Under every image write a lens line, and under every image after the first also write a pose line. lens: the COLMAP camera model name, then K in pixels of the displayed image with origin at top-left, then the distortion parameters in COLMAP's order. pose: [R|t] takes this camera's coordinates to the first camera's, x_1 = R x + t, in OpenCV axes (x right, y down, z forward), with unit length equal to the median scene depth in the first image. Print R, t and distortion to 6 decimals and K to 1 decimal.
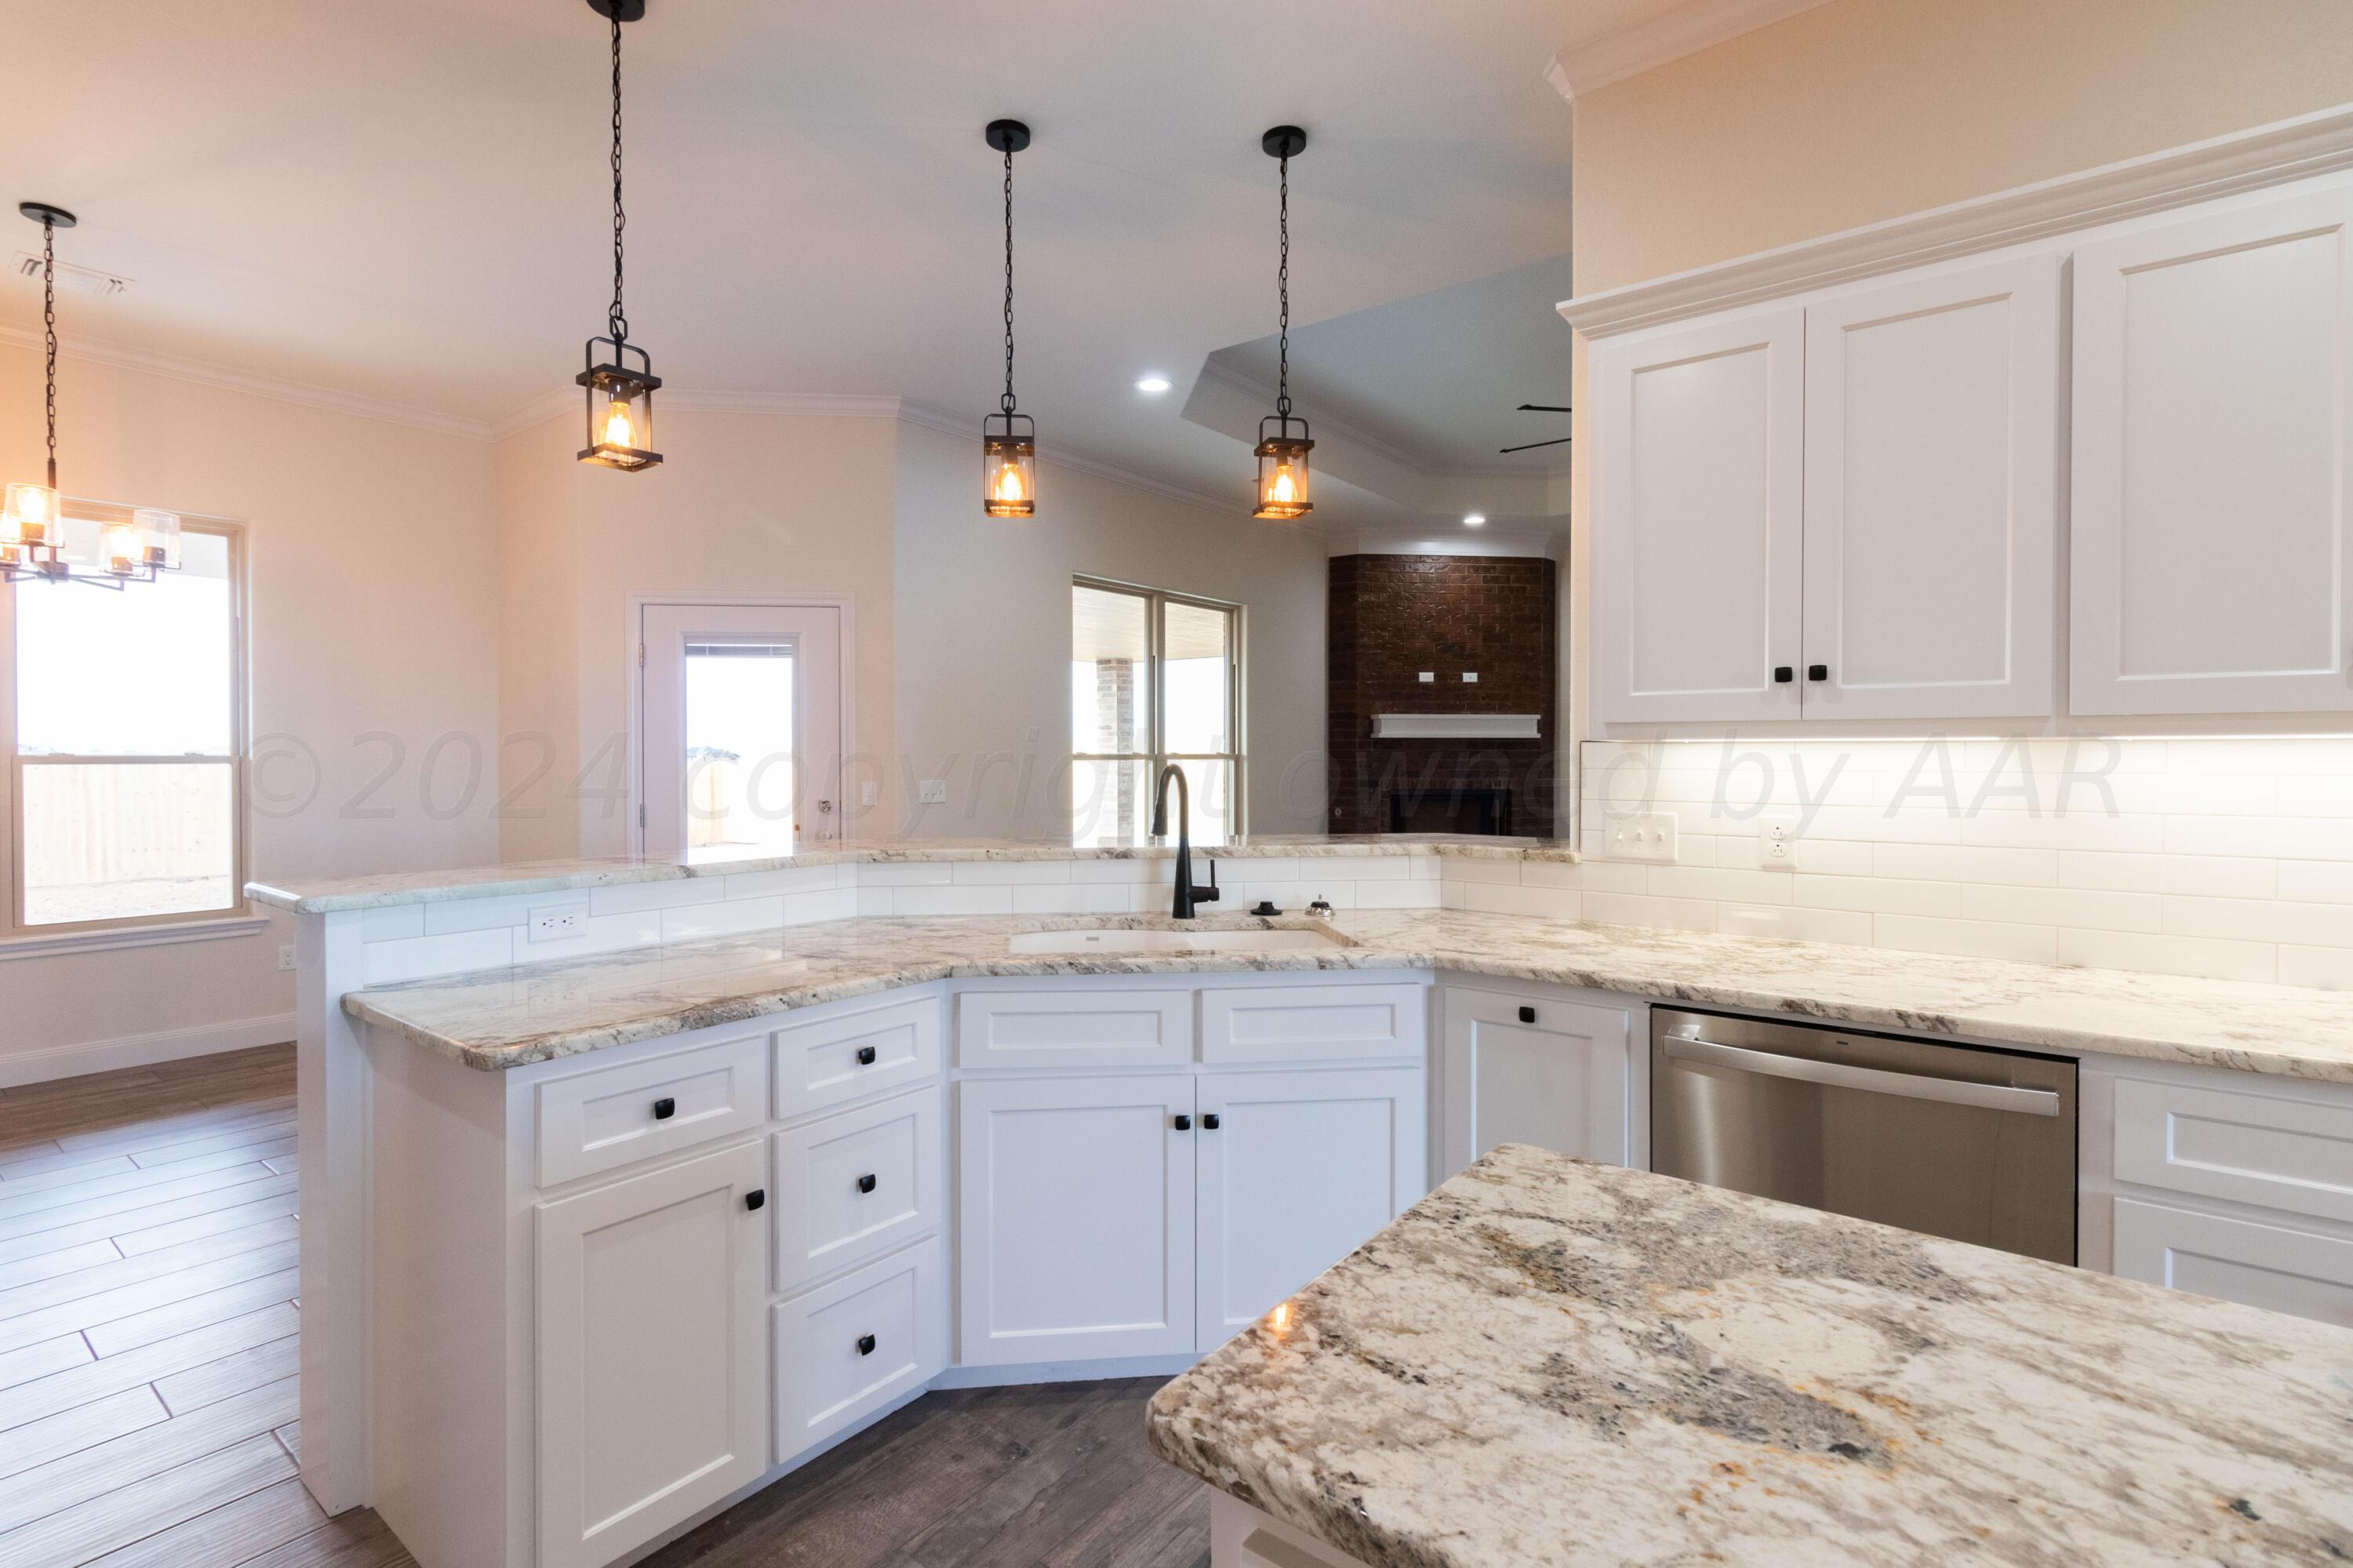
lens RADIAL K [[1102.3, 0, 1156.1], [0, 1102.3, 765.5], [0, 0, 1]] dist [0.001157, 0.001351]
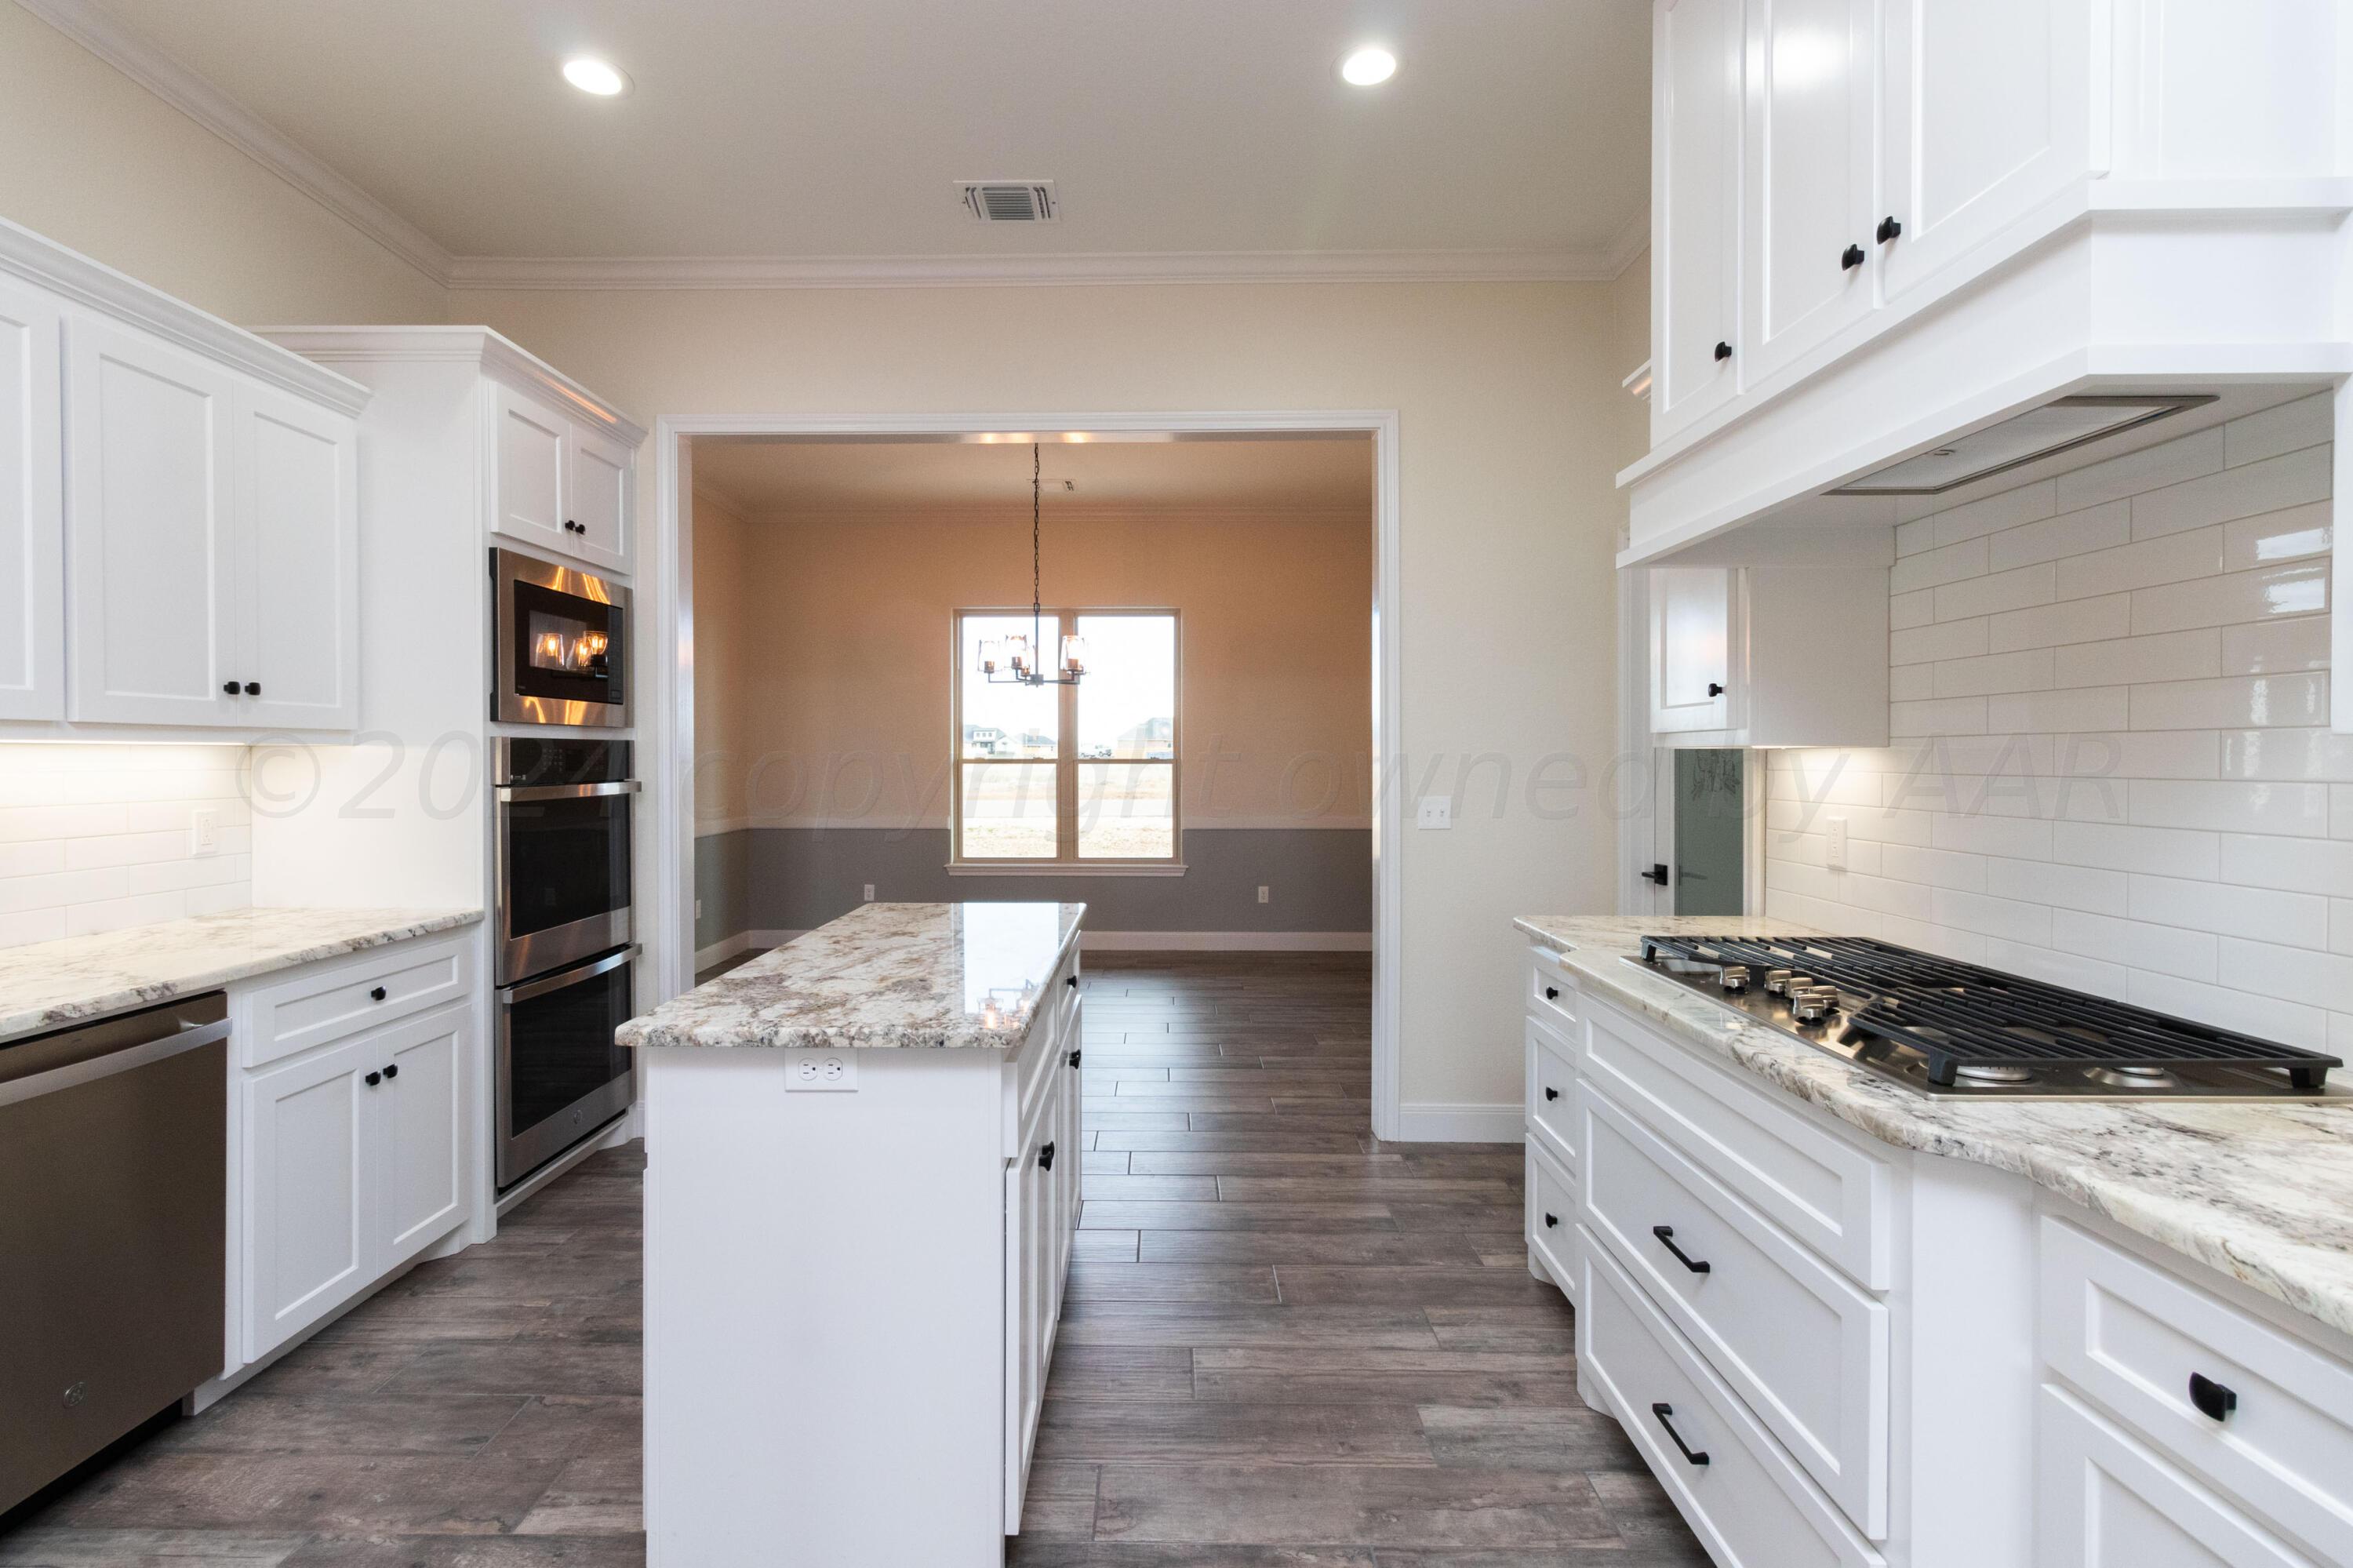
lens RADIAL K [[1102.3, 0, 1160.9], [0, 1102.3, 765.4], [0, 0, 1]] dist [0.001157, 0.001351]
pose [[-0.618746, -0.005916, 0.785568, -0.512308], [0.007379, 0.999884, 0.013343, -0.004406], [-0.785556, 0.014053, -0.618631, 0.546804]]
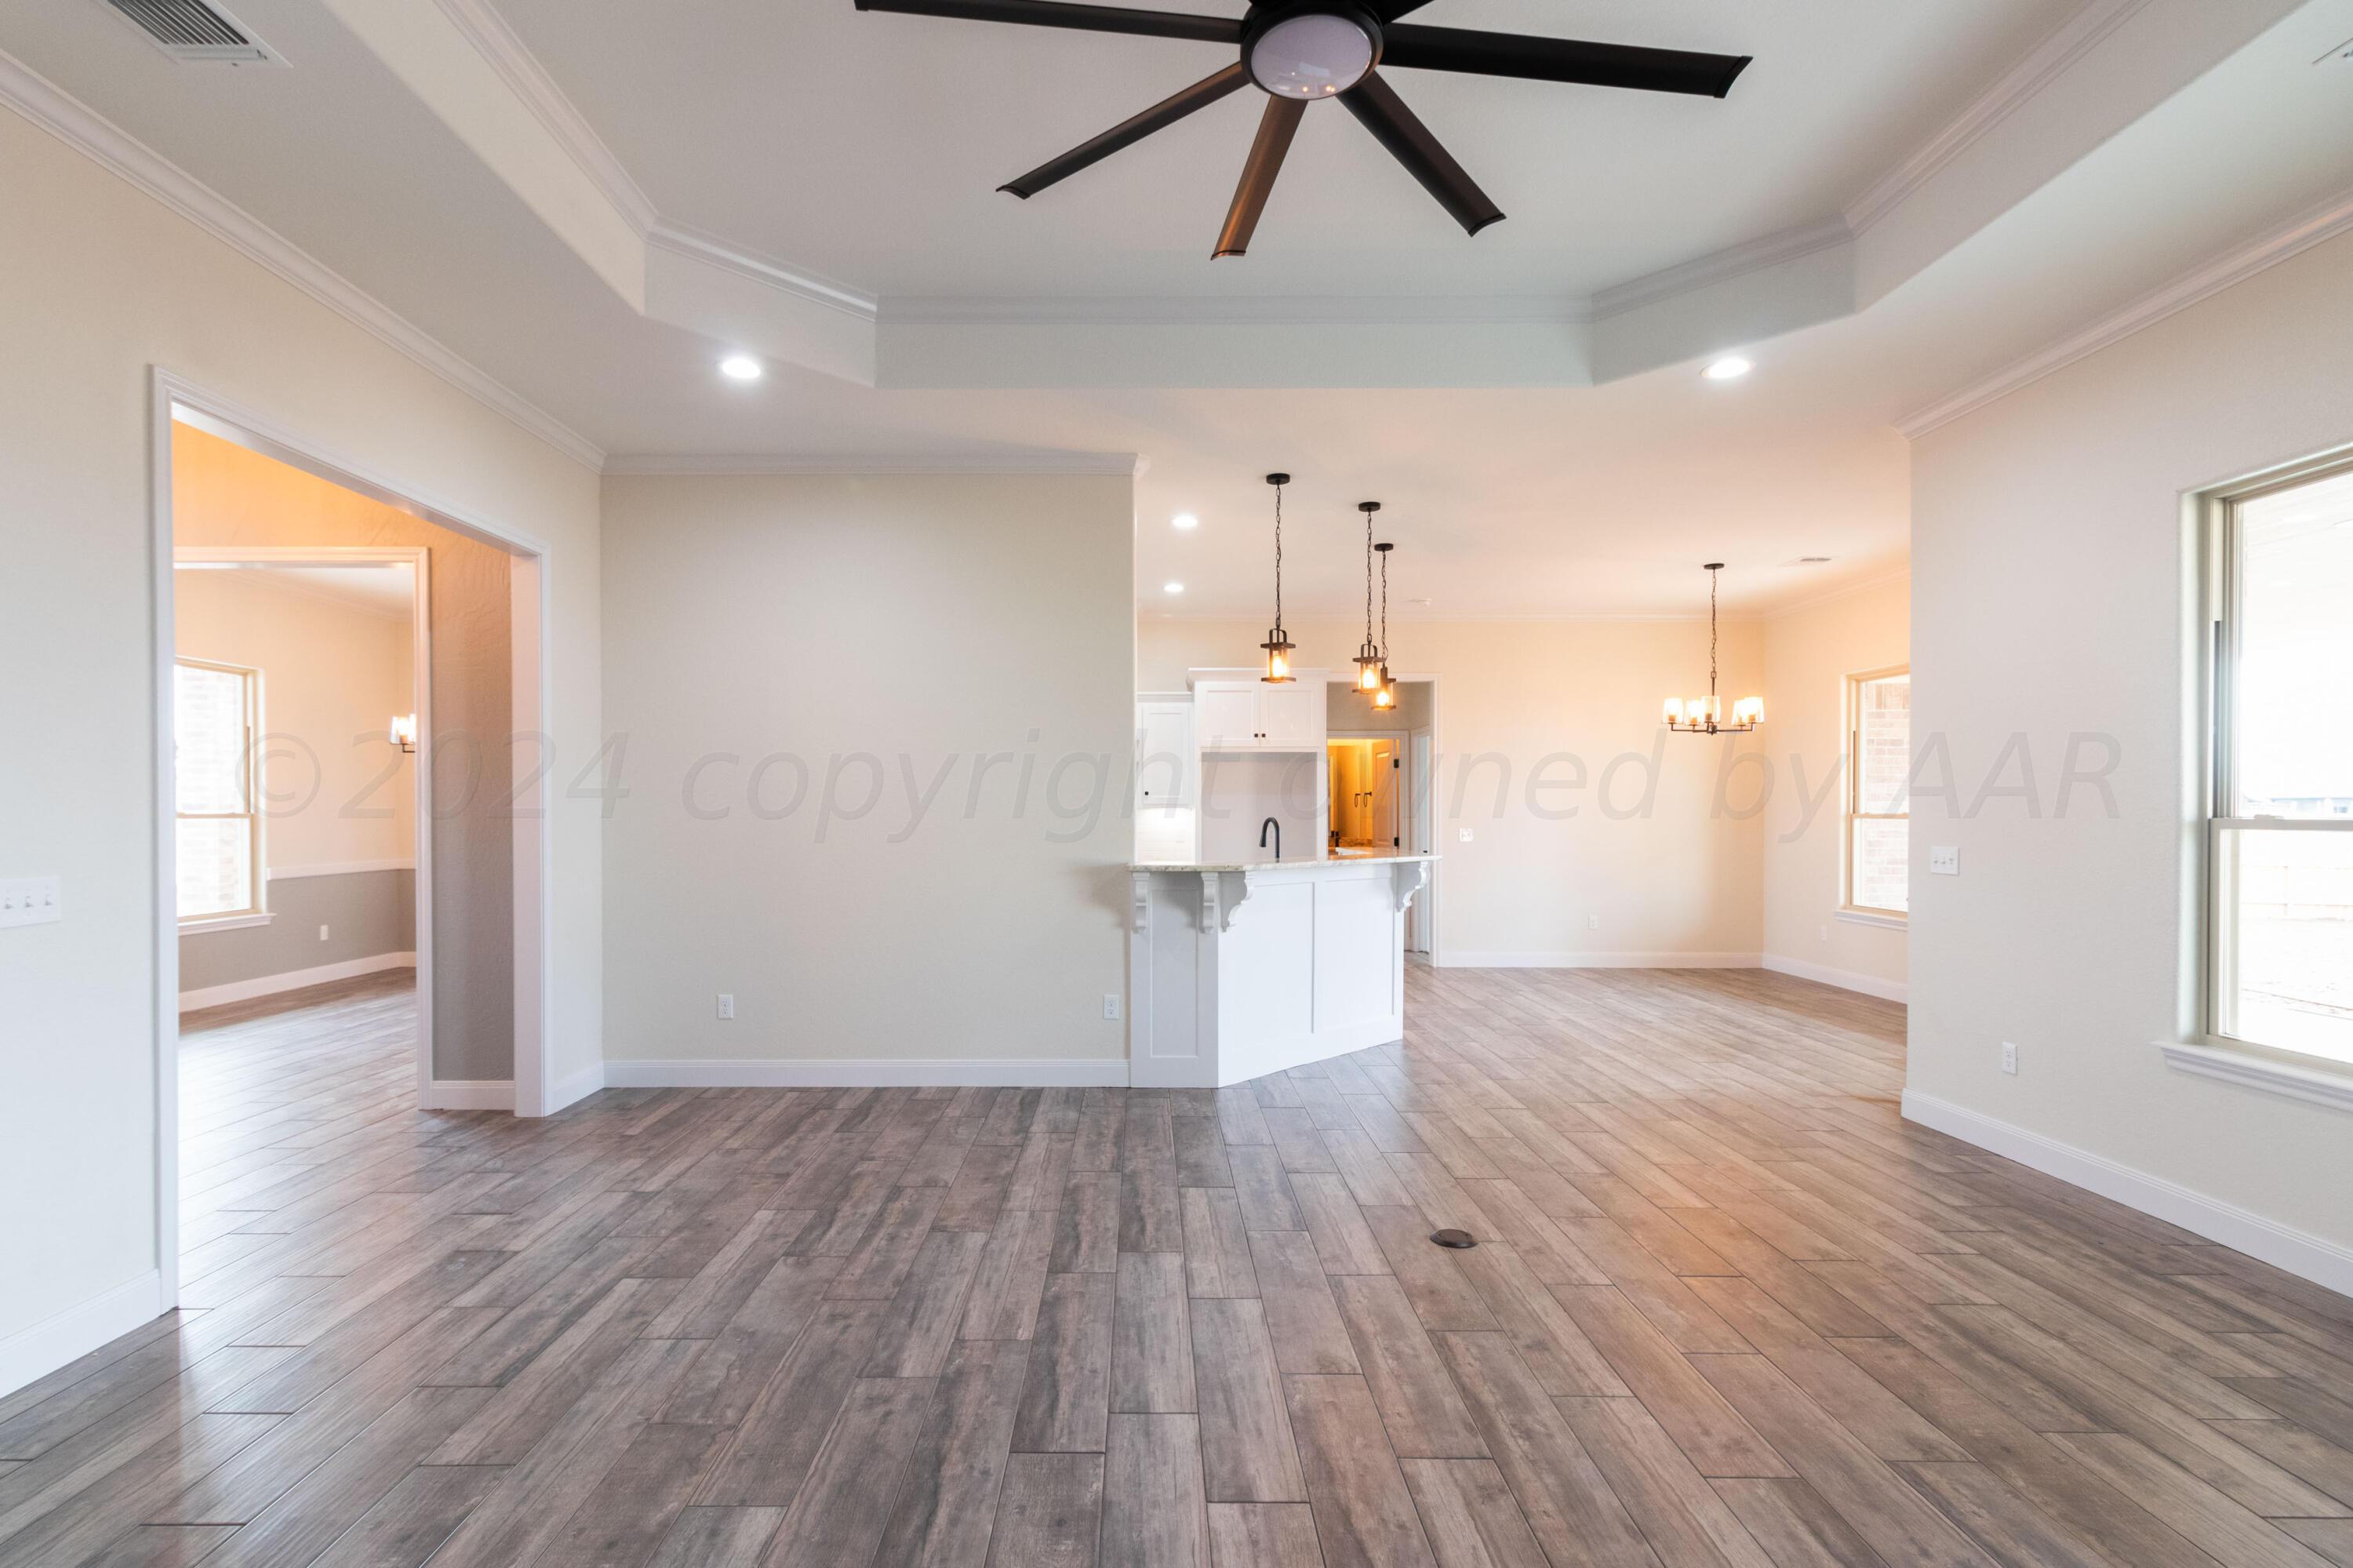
lens RADIAL K [[1102.3, 0, 1148.6], [0, 1102.3, 825.3], [0, 0, 1]] dist [0.001157, 0.001351]
pose [[-0.777282, 0.007292, -0.629110, 1.483501], [-0.008416, 0.999723, 0.021986, -0.033592], [0.629096, 0.022384, -0.777005, 2.373533]]
